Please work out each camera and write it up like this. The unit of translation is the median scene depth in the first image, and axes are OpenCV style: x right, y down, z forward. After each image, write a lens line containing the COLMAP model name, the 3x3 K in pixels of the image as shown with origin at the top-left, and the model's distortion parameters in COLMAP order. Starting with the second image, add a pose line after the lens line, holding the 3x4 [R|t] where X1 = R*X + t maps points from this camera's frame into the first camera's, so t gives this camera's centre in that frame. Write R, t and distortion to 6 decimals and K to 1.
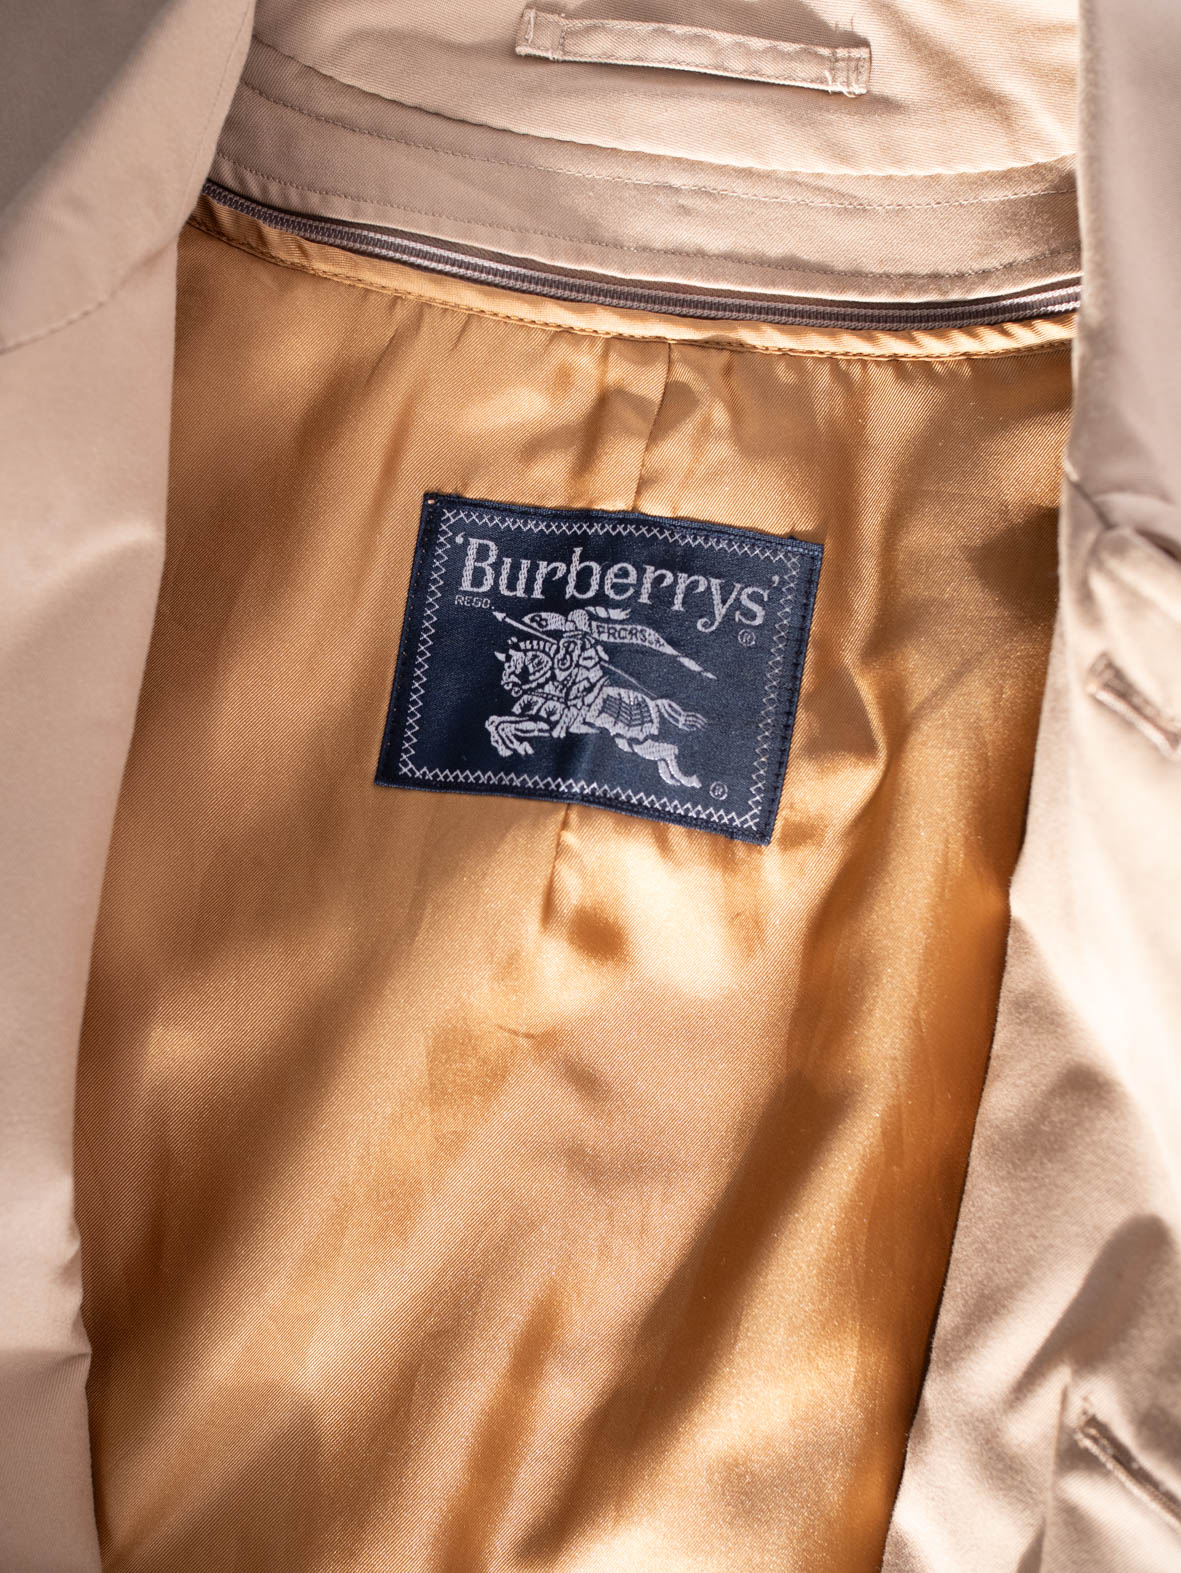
lens RADIAL K [[2161.8, 0, 590.5], [0, 2161.8, 786.5], [0, 0, 1]] dist [-0.146414, 0.173540]
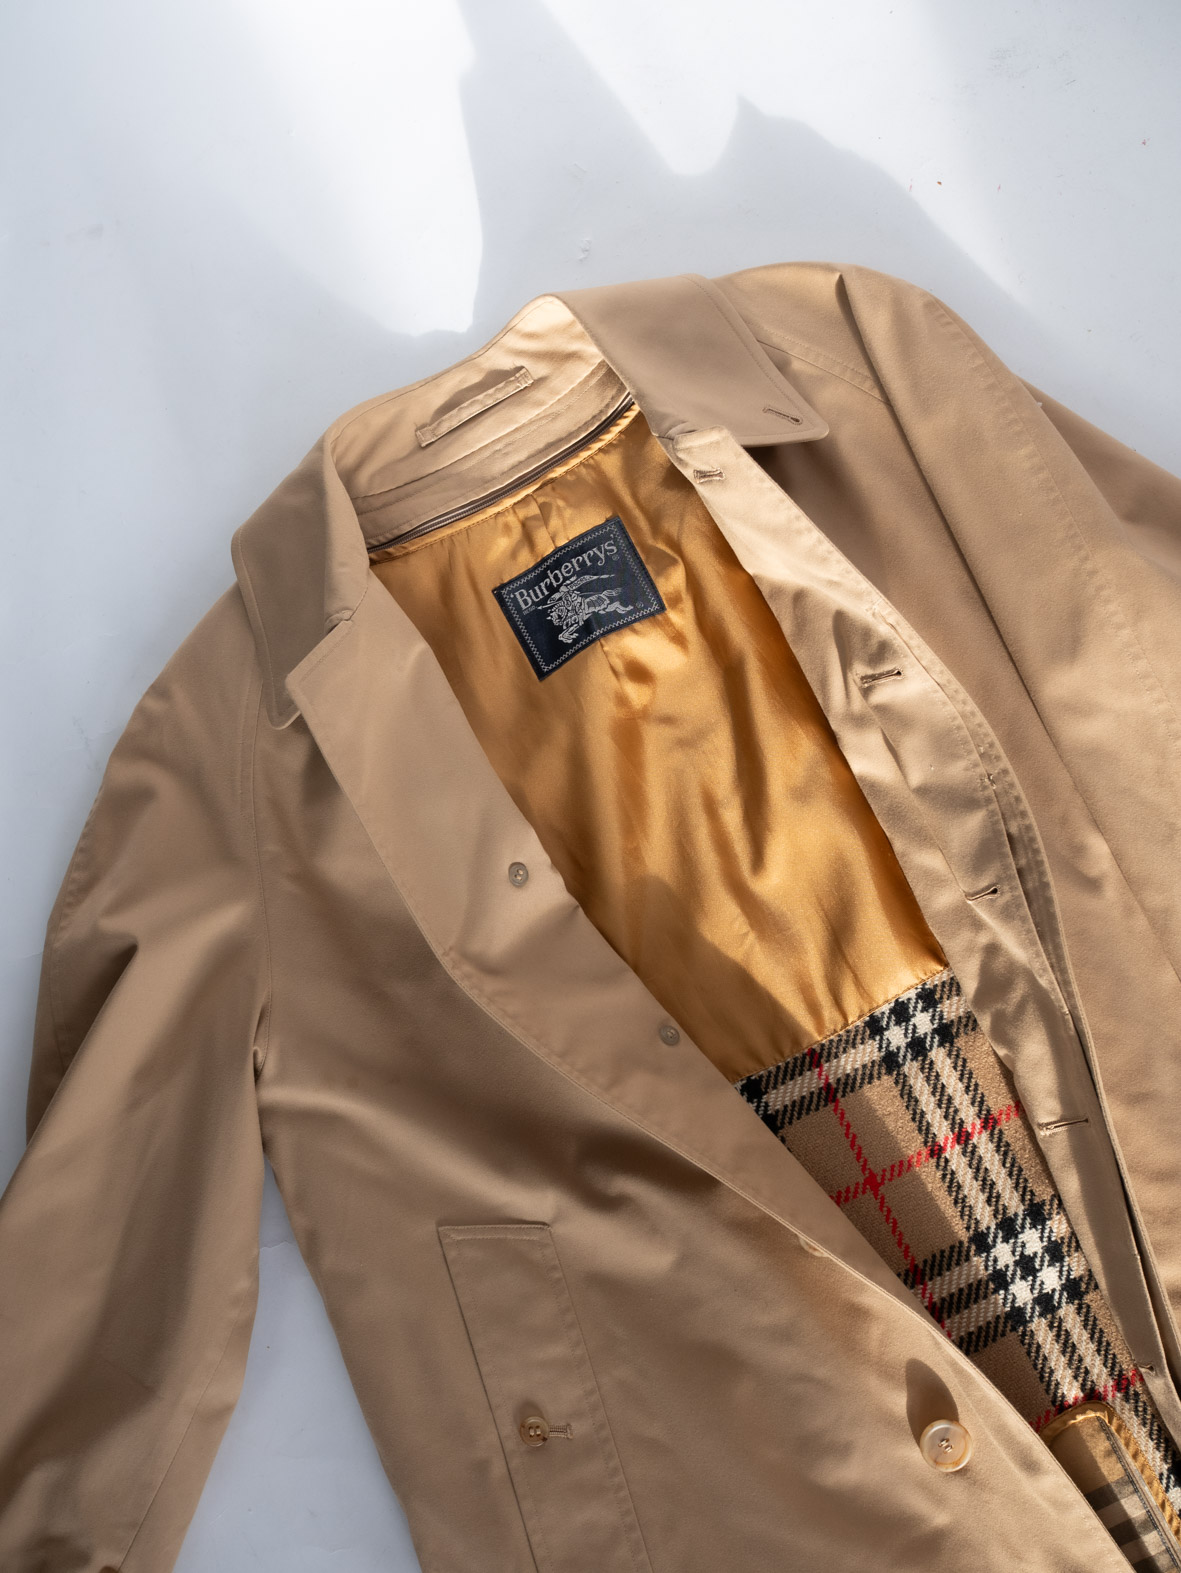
lens RADIAL K [[2161.8, 0, 590.5], [0, 2161.8, 786.5], [0, 0, 1]] dist [-0.146414, 0.173540]
pose [[0.797892, -0.602733, 0.009005, -0.153694], [0.595397, 0.785670, -0.168003, 0.601745], [0.094186, 0.139410, 0.985745, -1.673533]]
